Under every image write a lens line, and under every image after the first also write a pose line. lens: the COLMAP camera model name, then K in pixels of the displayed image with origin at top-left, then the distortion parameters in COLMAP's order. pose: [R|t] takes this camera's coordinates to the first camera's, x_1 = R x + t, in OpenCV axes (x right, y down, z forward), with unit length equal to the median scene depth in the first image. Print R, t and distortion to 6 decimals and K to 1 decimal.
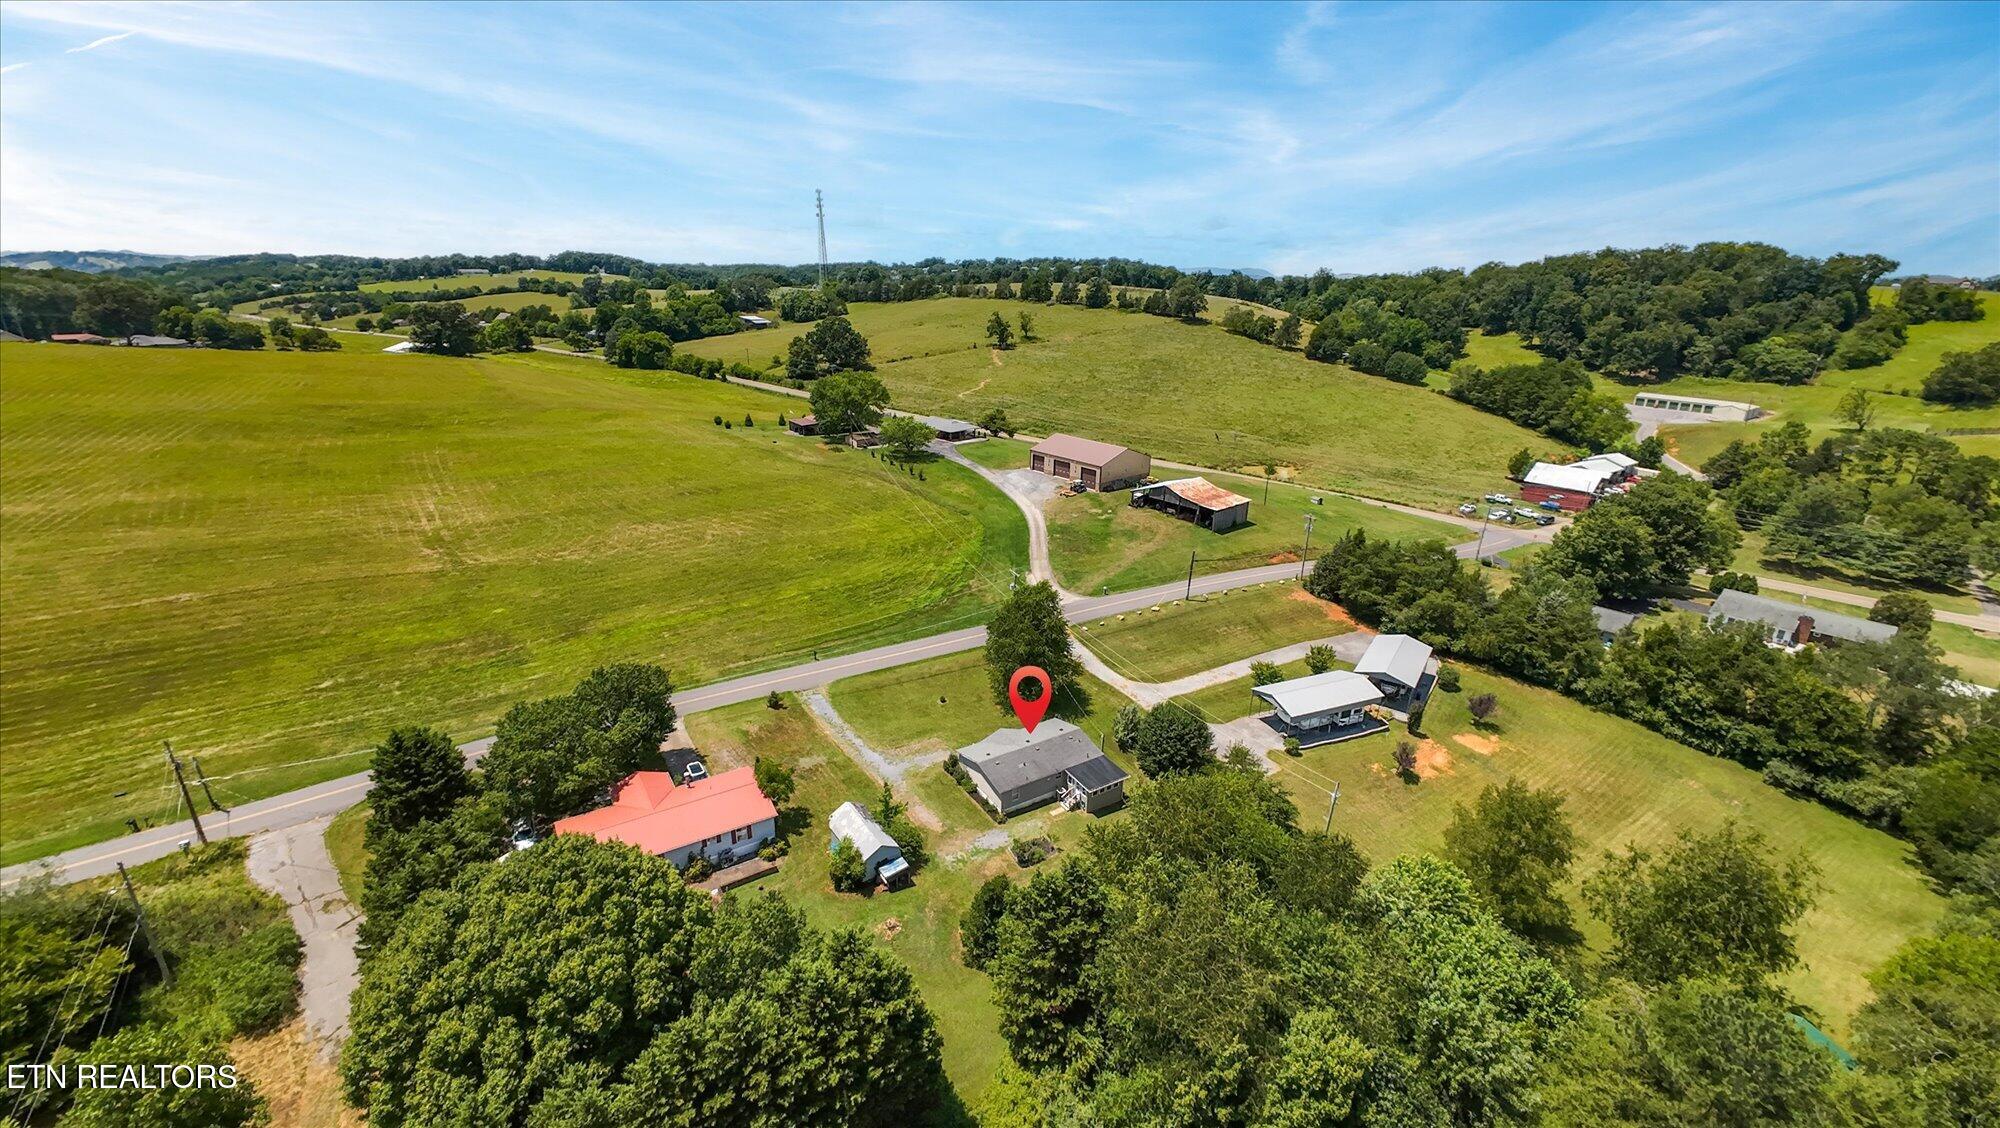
lens RADIAL K [[821.0, 0, 993.6], [0, 821.0, 566.6], [0, 0, 1]] dist [0.000638, -0.000303]
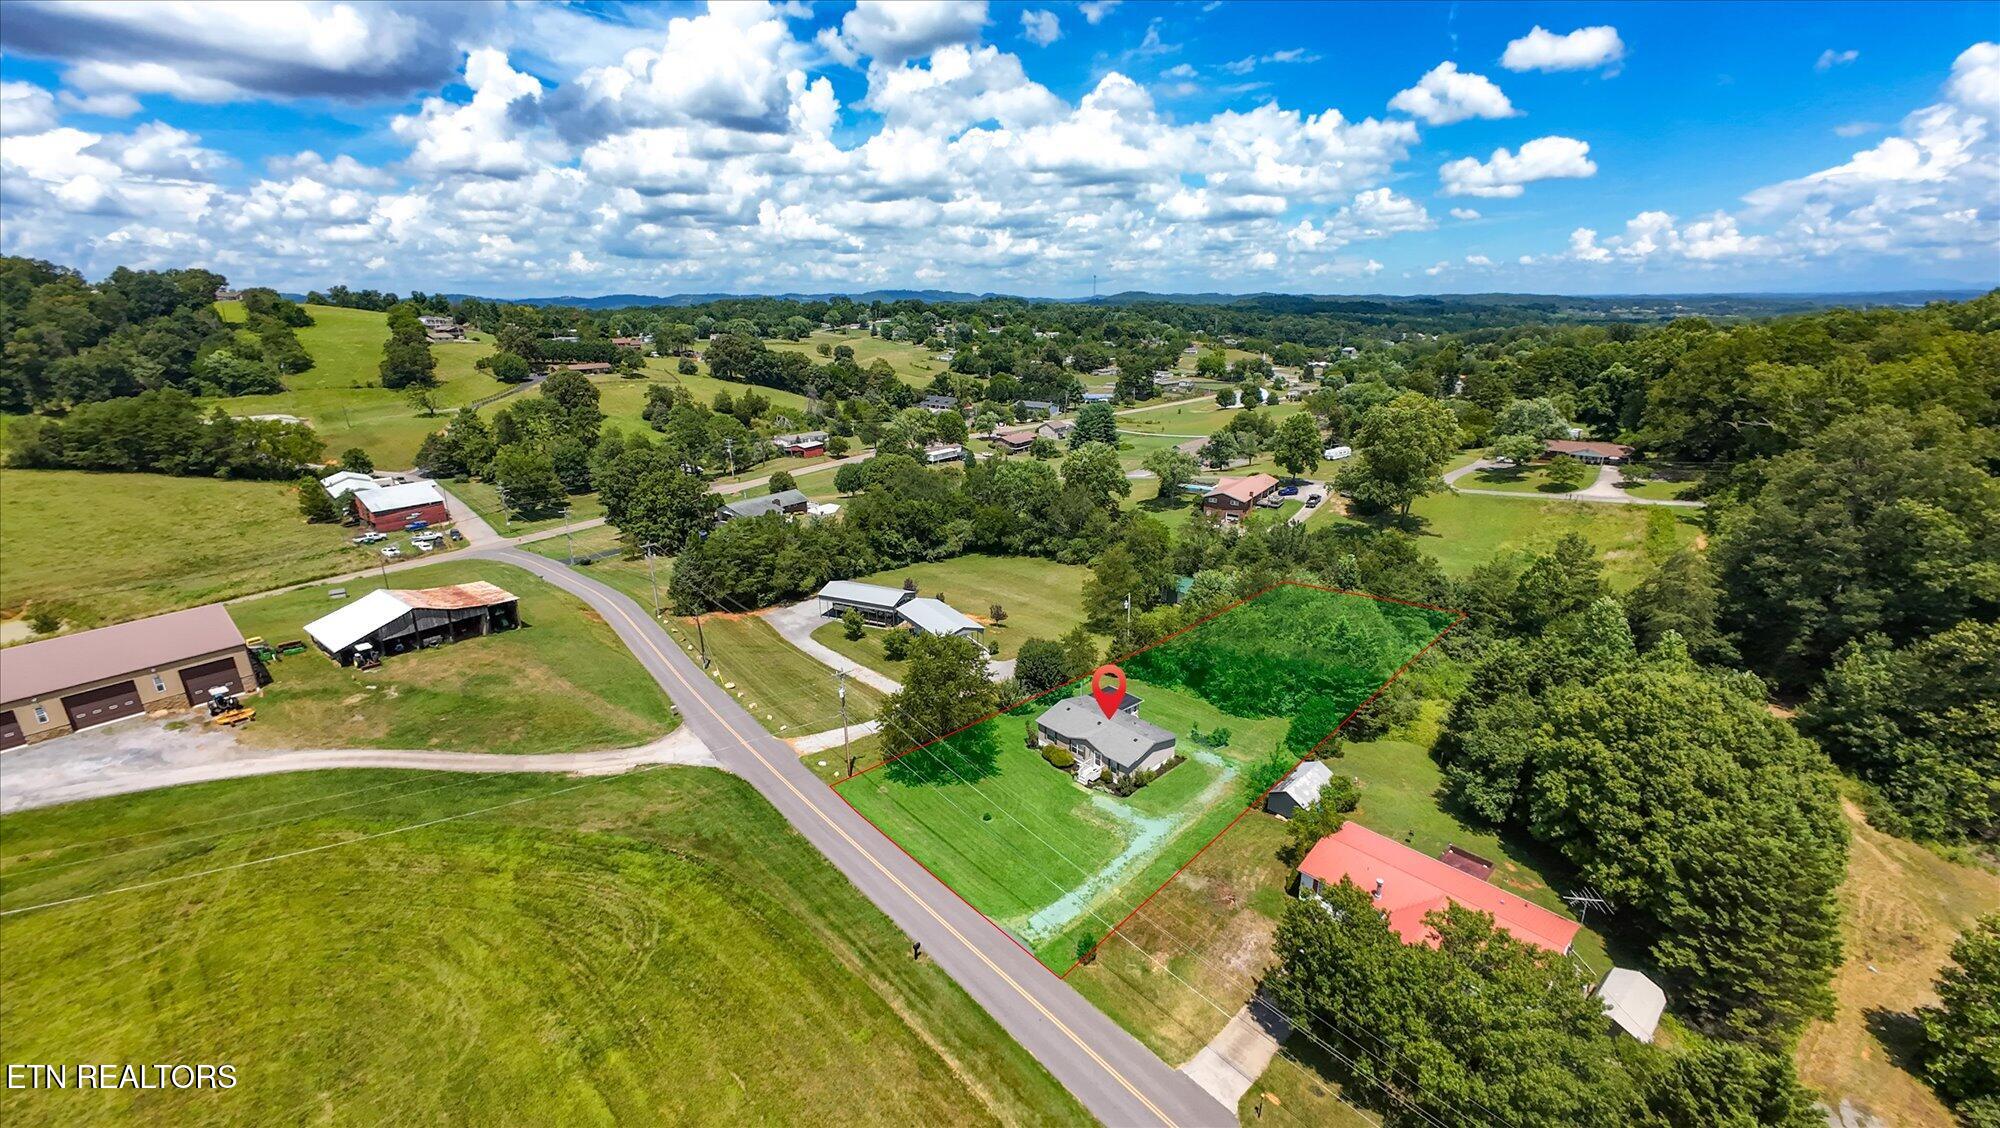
lens RADIAL K [[821.0, 0, 993.6], [0, 821.0, 566.6], [0, 0, 1]] dist [0.000638, -0.000303]
pose [[-0.172006, -0.323200, 0.930567, -0.462310], [0.345473, 0.864859, 0.364236, -0.209181], [-0.922530, 0.384137, -0.037104, 0.618166]]
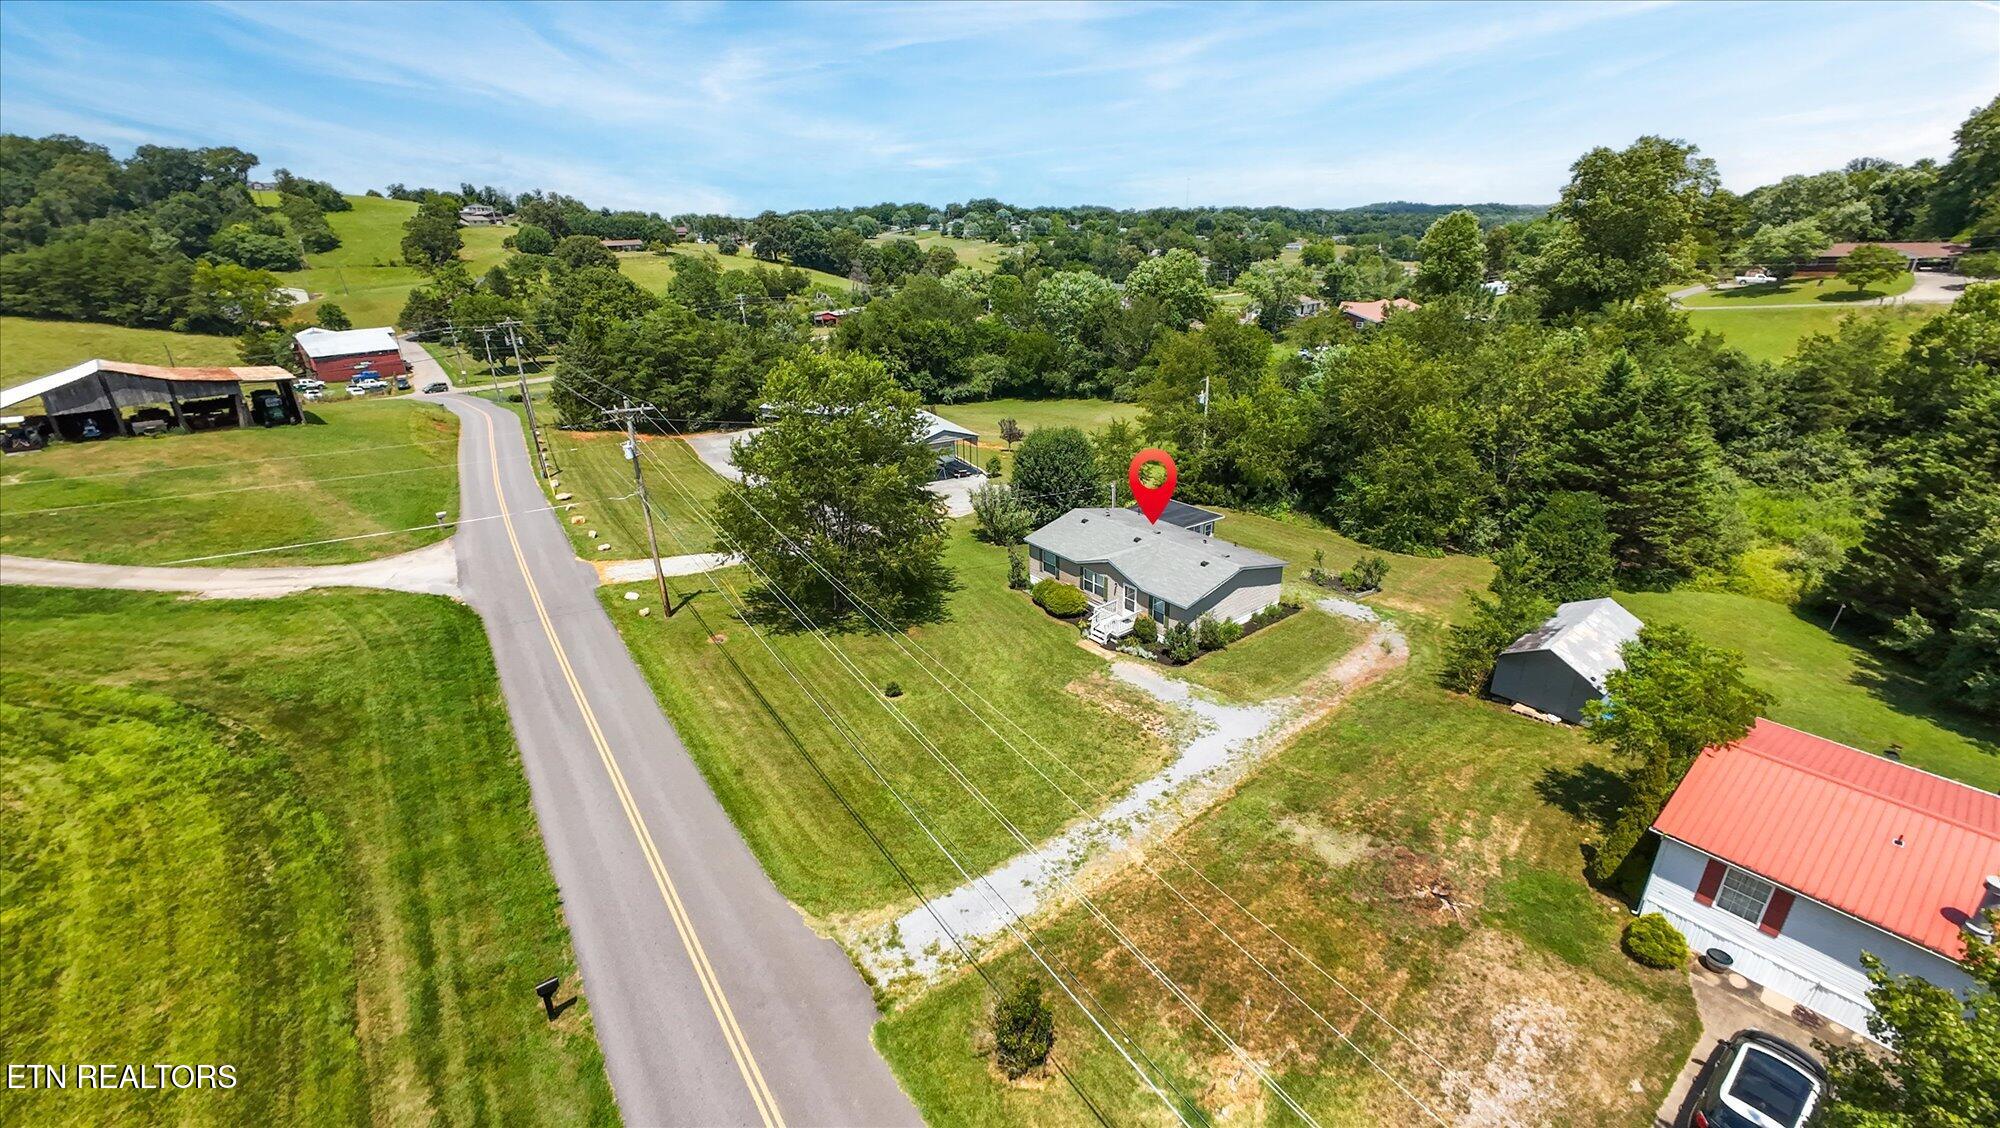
lens RADIAL K [[821.0, 0, 993.6], [0, 821.0, 566.6], [0, 0, 1]] dist [0.000638, -0.000303]
pose [[-0.073920, -0.398139, 0.914342, -0.255962], [0.370876, 0.840115, 0.395801, -0.010813], [-0.925736, 0.368365, 0.085559, 0.598035]]
